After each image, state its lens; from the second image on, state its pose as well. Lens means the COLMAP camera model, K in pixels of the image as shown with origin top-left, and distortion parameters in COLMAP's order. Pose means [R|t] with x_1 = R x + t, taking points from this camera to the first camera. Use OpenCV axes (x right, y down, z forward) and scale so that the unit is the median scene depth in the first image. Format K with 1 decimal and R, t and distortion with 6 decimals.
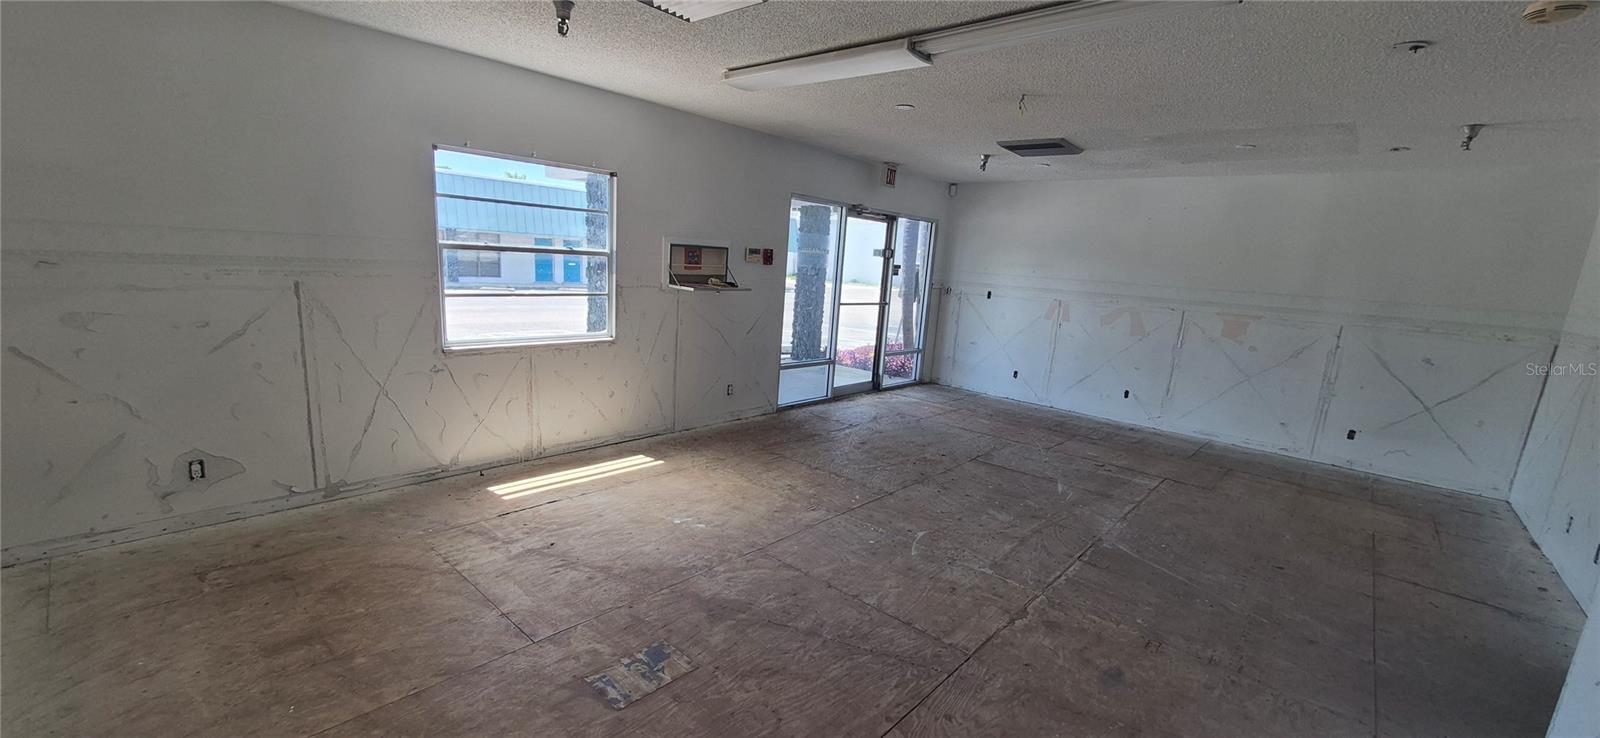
lens RADIAL K [[632.7, 0, 790.3], [0, 632.7, 386.7], [0, 0, 1]] dist [-0.000451, -0.000114]
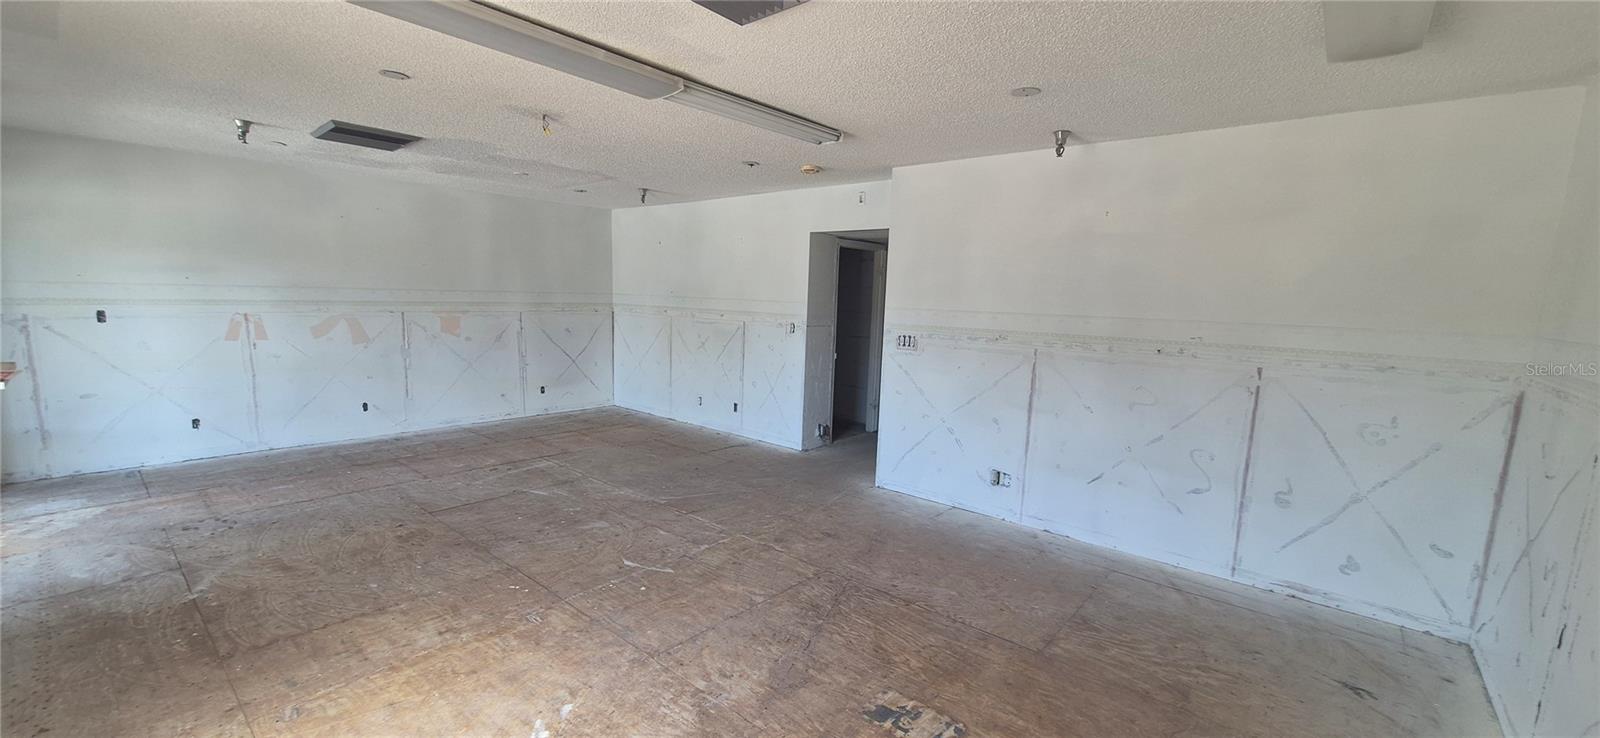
lens RADIAL K [[629.8, 0, 792.2], [0, 629.8, 387.8], [0, 0, 1]] dist [0.003289, -0.003289]
pose [[-0.025390, -0.213540, 0.976604, -0.527983], [0.169595, 0.961838, 0.214721, -0.149563], [-0.985187, 0.171079, 0.011794, 0.517566]]
